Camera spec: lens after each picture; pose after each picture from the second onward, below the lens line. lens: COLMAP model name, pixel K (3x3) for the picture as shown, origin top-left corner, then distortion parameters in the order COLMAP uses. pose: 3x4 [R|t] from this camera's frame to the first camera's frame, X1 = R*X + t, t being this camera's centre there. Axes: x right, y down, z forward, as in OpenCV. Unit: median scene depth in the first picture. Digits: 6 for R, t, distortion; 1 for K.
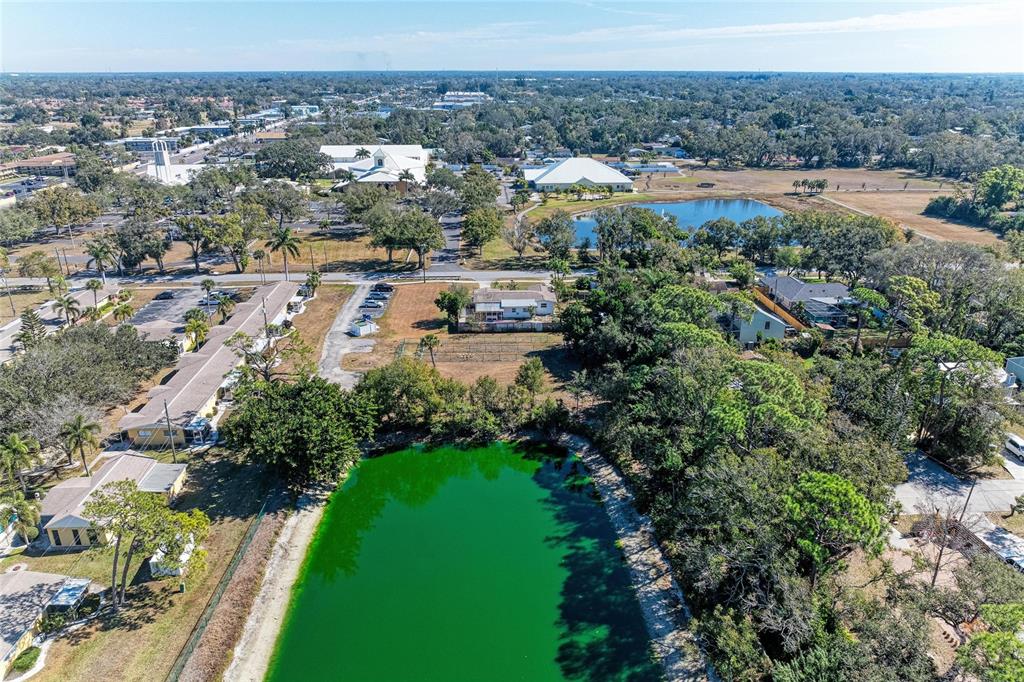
lens RADIAL K [[707.9, 0, 512.0], [0, 707.9, 341.0], [0, 0, 1]] dist [-0.004528, -0.003284]
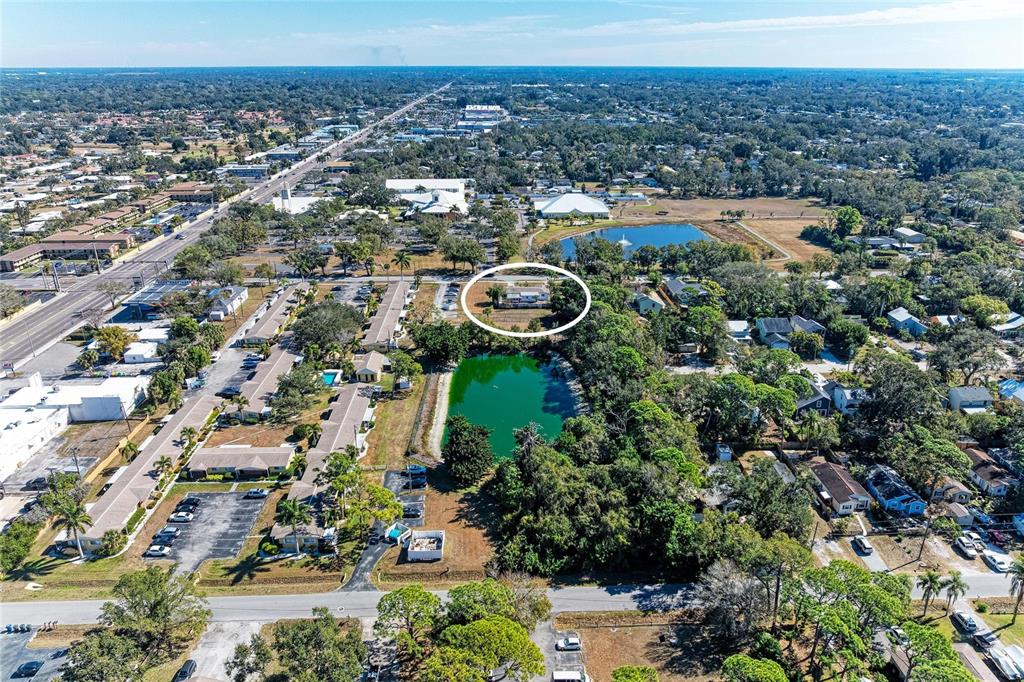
lens RADIAL K [[707.9, 0, 512.0], [0, 707.9, 341.0], [0, 0, 1]] dist [-0.004528, -0.003284]
pose [[0.999860, 0.006708, -0.015355, -0.006671], [-0.006580, 0.999943, 0.008365, 0.046082], [0.015410, -0.008263, 0.999847, -0.721323]]
